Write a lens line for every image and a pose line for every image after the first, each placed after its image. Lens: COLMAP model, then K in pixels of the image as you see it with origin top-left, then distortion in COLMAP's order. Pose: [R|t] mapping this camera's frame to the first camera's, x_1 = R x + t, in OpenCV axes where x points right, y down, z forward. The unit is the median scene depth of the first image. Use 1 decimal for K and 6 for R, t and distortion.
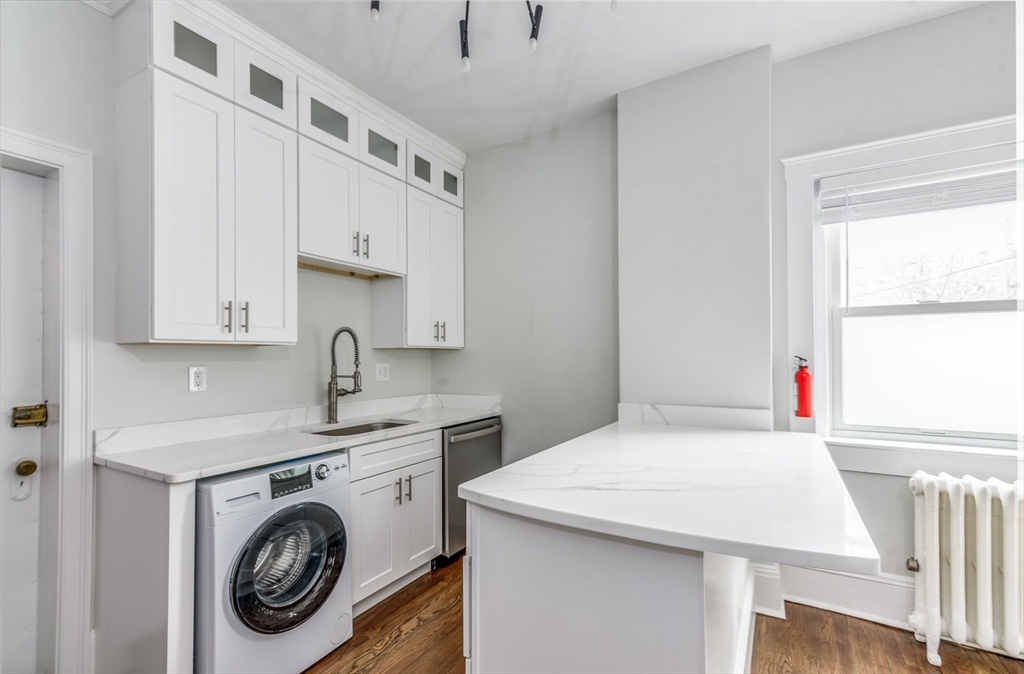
lens RADIAL K [[472.6, 0, 514.9], [0, 472.6, 345.8], [0, 0, 1]] dist [0.010658, 0.000730]
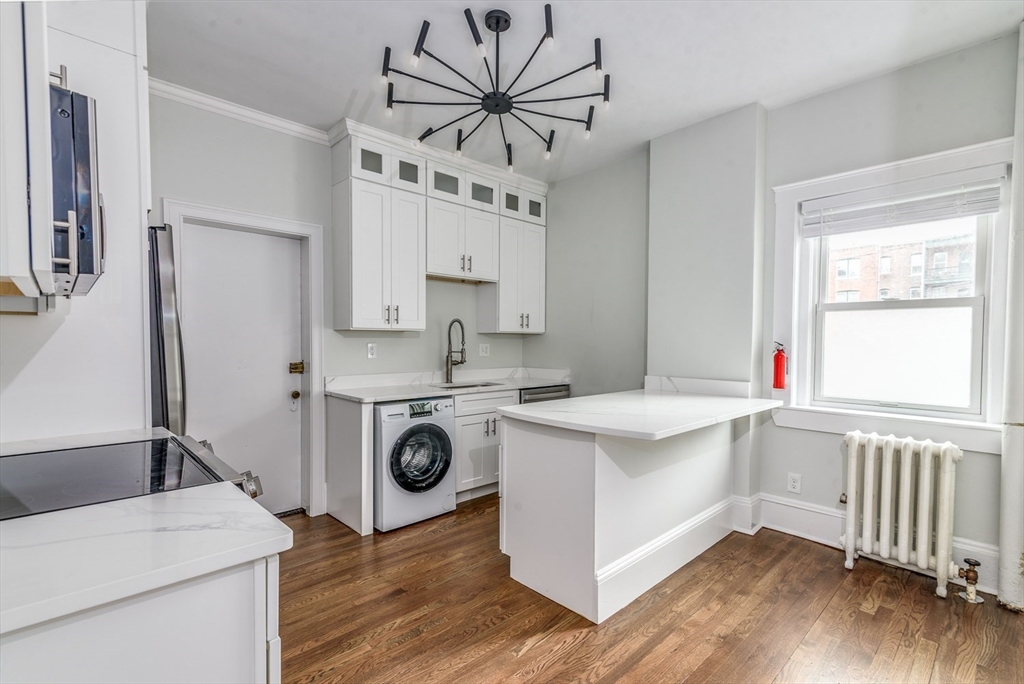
lens RADIAL K [[472.6, 0, 508.3], [0, 472.6, 342.9], [0, 0, 1]] dist [0.010658, 0.000730]
pose [[0.958869, 0.013395, -0.283532, 0.263432], [-0.005200, 0.999547, 0.029636, -0.010065], [0.283801, -0.026943, 0.958505, -0.455639]]
